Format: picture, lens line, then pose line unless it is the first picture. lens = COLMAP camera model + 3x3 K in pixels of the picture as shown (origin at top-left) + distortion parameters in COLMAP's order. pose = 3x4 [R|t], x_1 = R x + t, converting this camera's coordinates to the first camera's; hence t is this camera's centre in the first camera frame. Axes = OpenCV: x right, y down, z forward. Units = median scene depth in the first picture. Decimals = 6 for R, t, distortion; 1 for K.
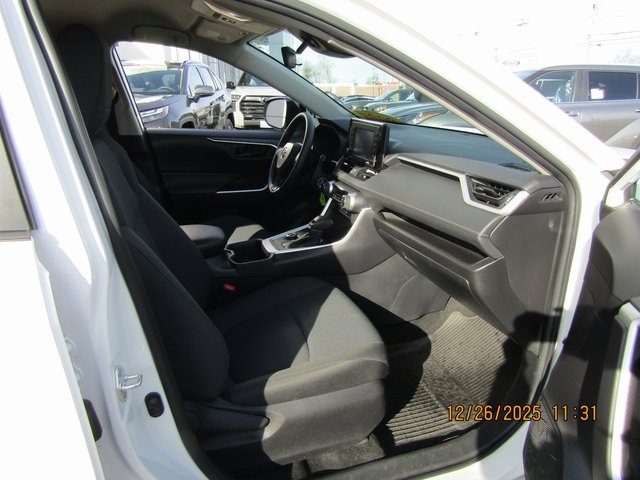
lens RADIAL K [[453.2, 0, 315.4], [0, 453.2, 241.7], [0, 0, 1]] dist [0.001673, -0.003405]
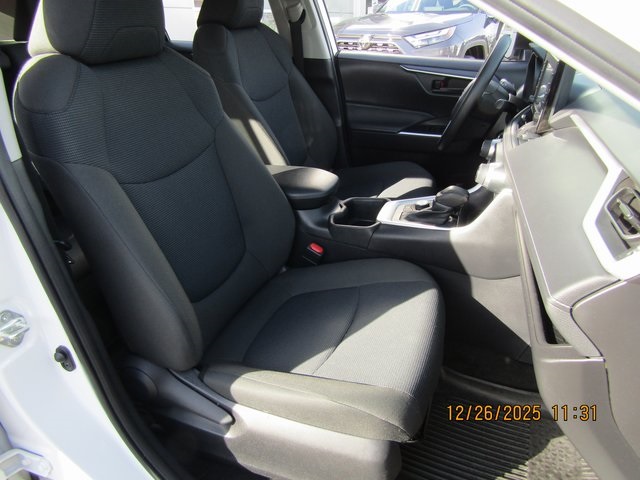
lens RADIAL K [[453.2, 0, 322.1], [0, 453.2, 238.1], [0, 0, 1]] dist [0.001673, -0.003405]
pose [[0.786875, 0.261499, -0.558969, 0.278765], [-0.178484, 0.963507, 0.199495, -0.086730], [0.590738, -0.057210, 0.804833, 0.304055]]
